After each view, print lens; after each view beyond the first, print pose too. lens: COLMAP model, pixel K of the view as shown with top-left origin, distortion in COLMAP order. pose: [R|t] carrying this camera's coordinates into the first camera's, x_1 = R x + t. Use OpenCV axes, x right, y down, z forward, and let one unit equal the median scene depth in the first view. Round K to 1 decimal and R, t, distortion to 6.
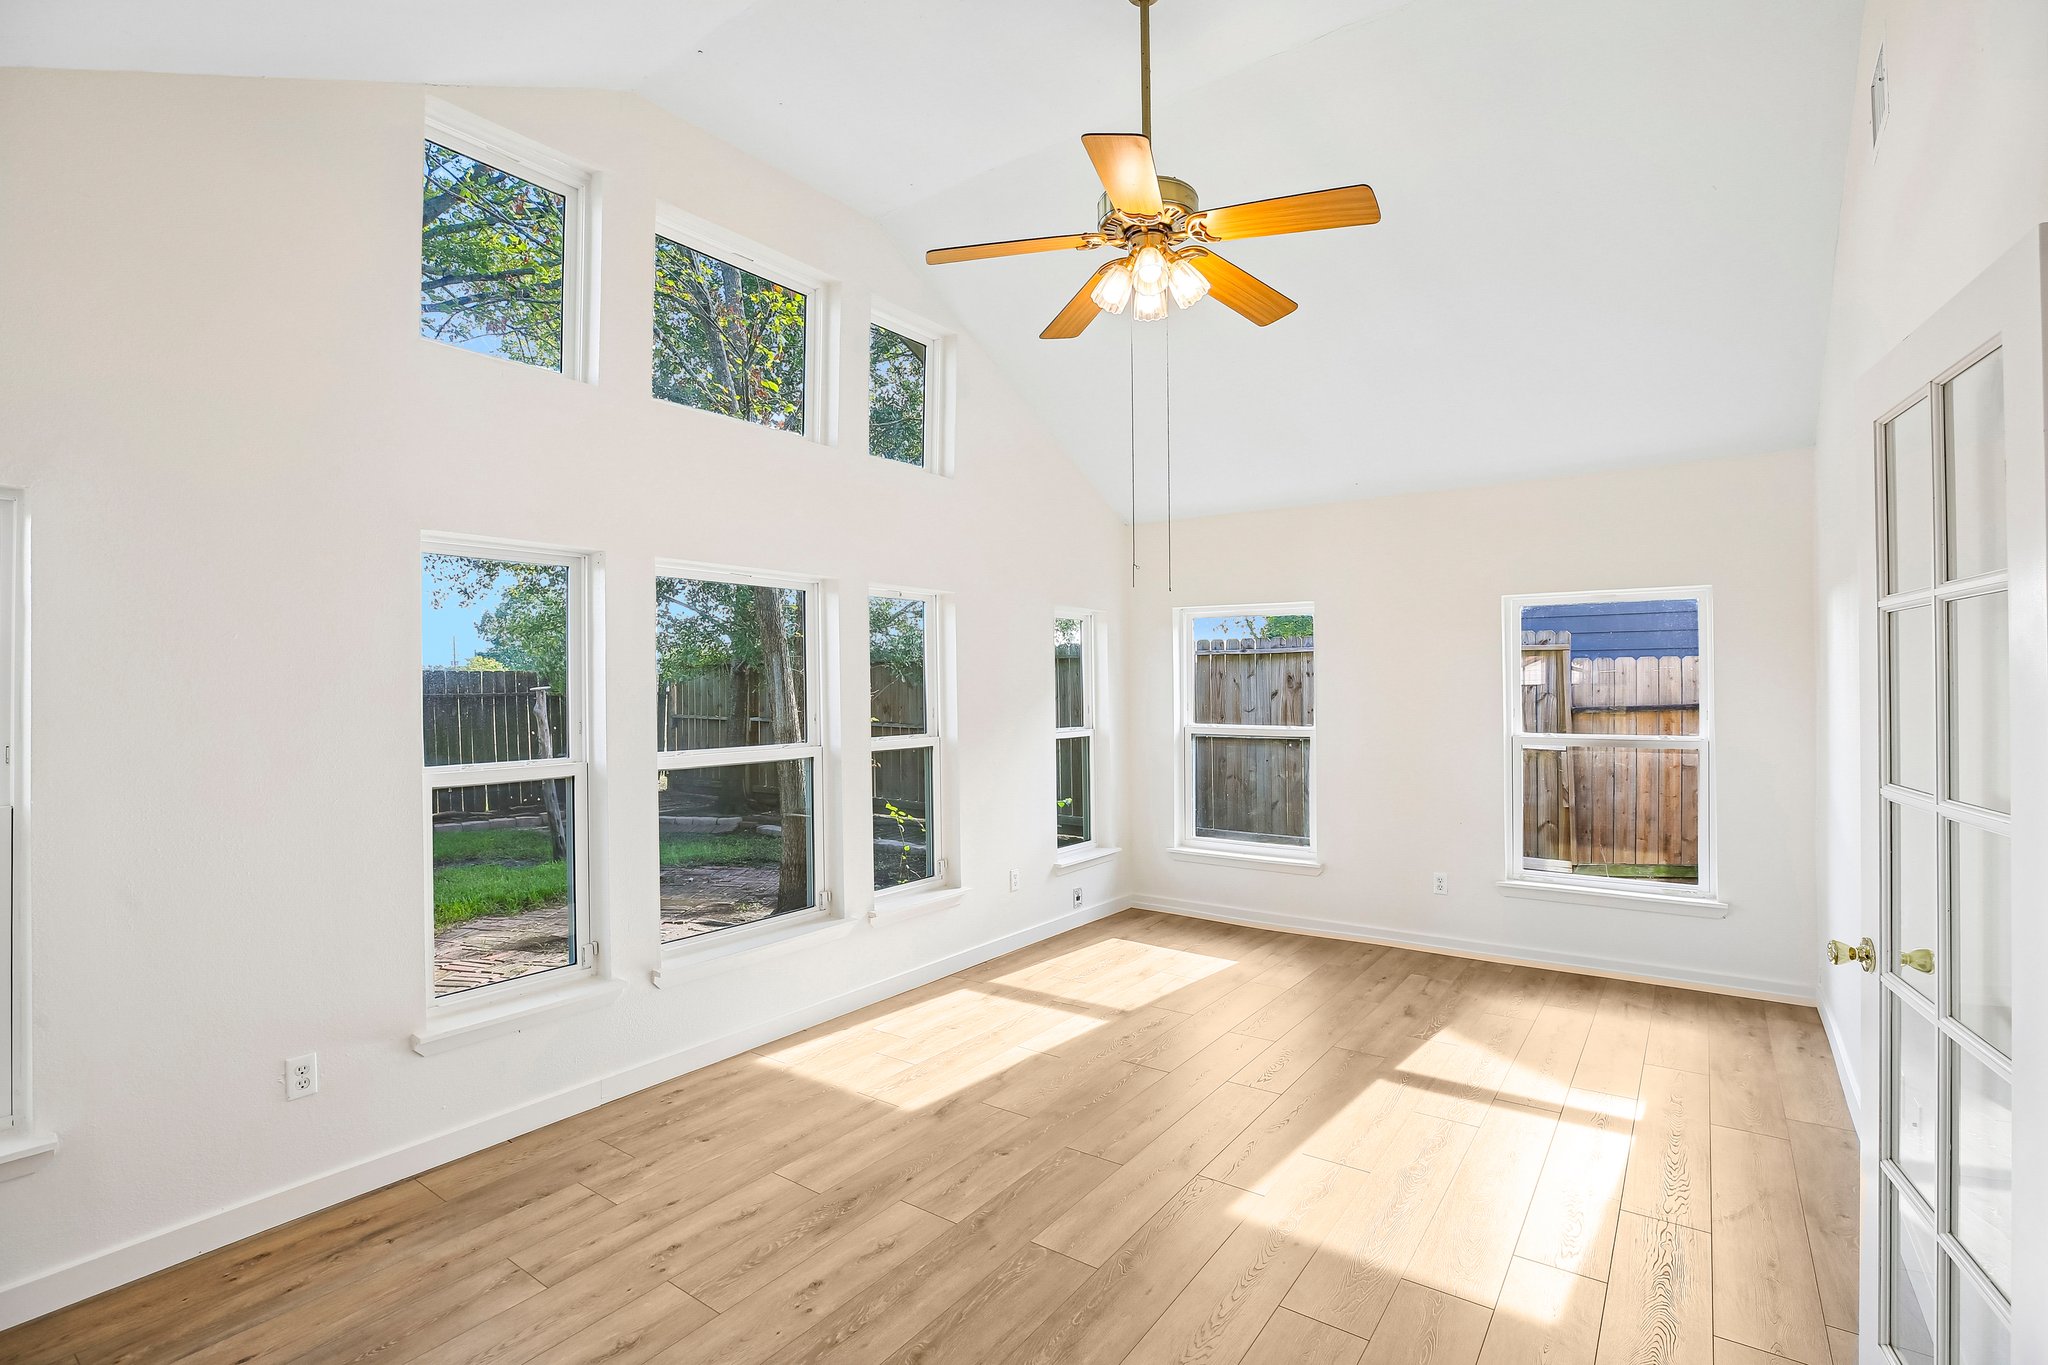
lens RADIAL K [[949.5, 0, 1023.3], [0, 949.5, 688.9], [0, 0, 1]] dist [-0.017556, -0.000104]
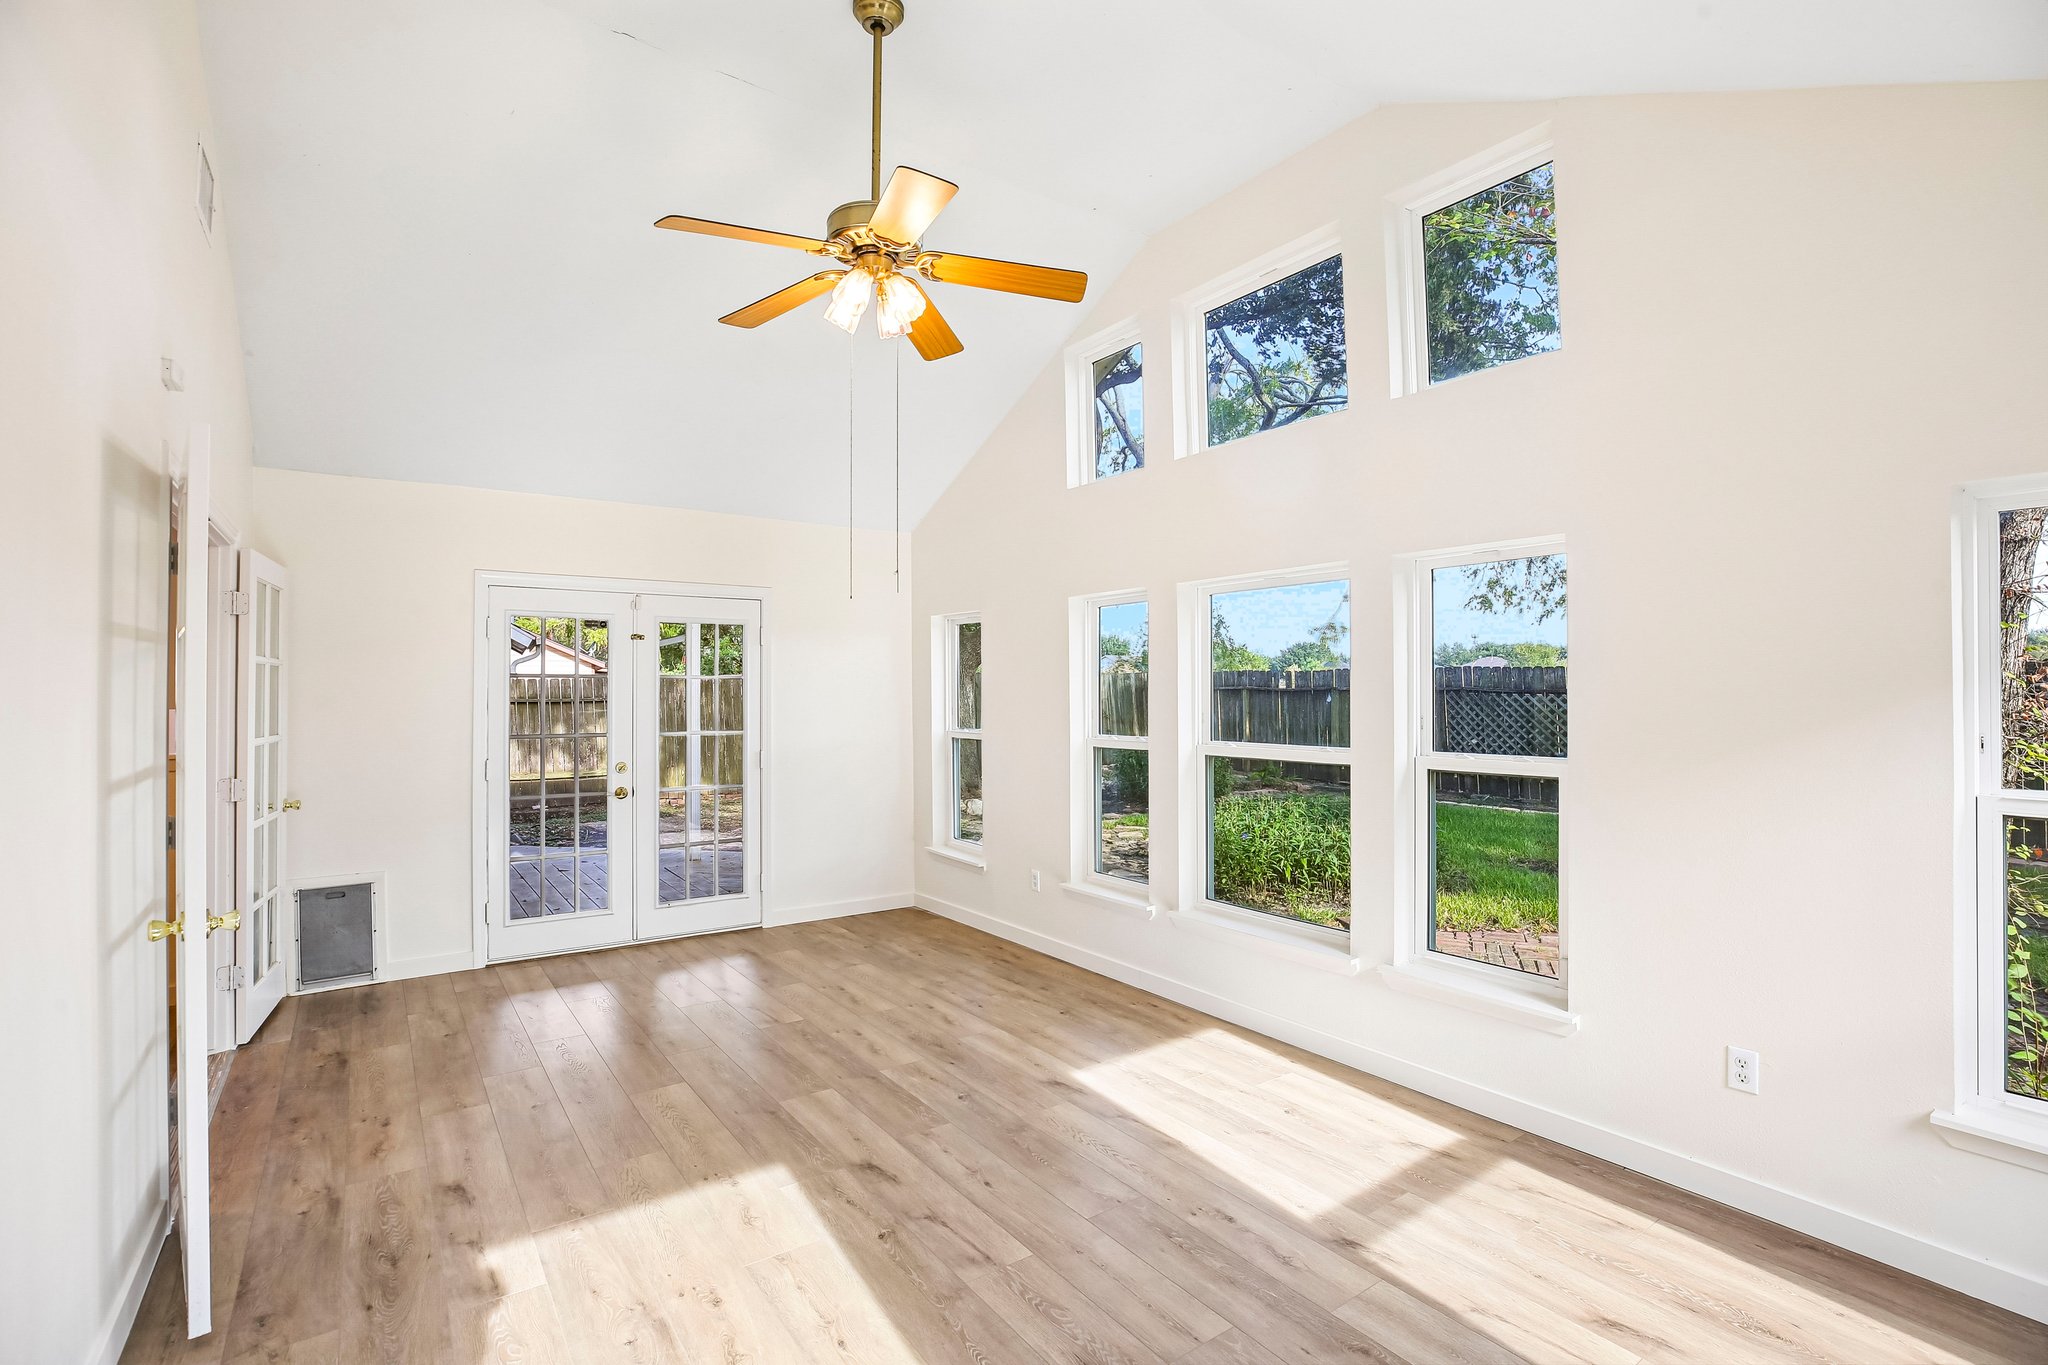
lens RADIAL K [[949.5, 0, 1023.2], [0, 949.5, 679.8], [0, 0, 1]] dist [-0.017556, -0.000104]
pose [[-0.327122, -0.007434, -0.944953, 0.957020], [0.008957, 0.999900, -0.010967, 0.000450], [0.944940, -0.012052, -0.327023, 1.336790]]
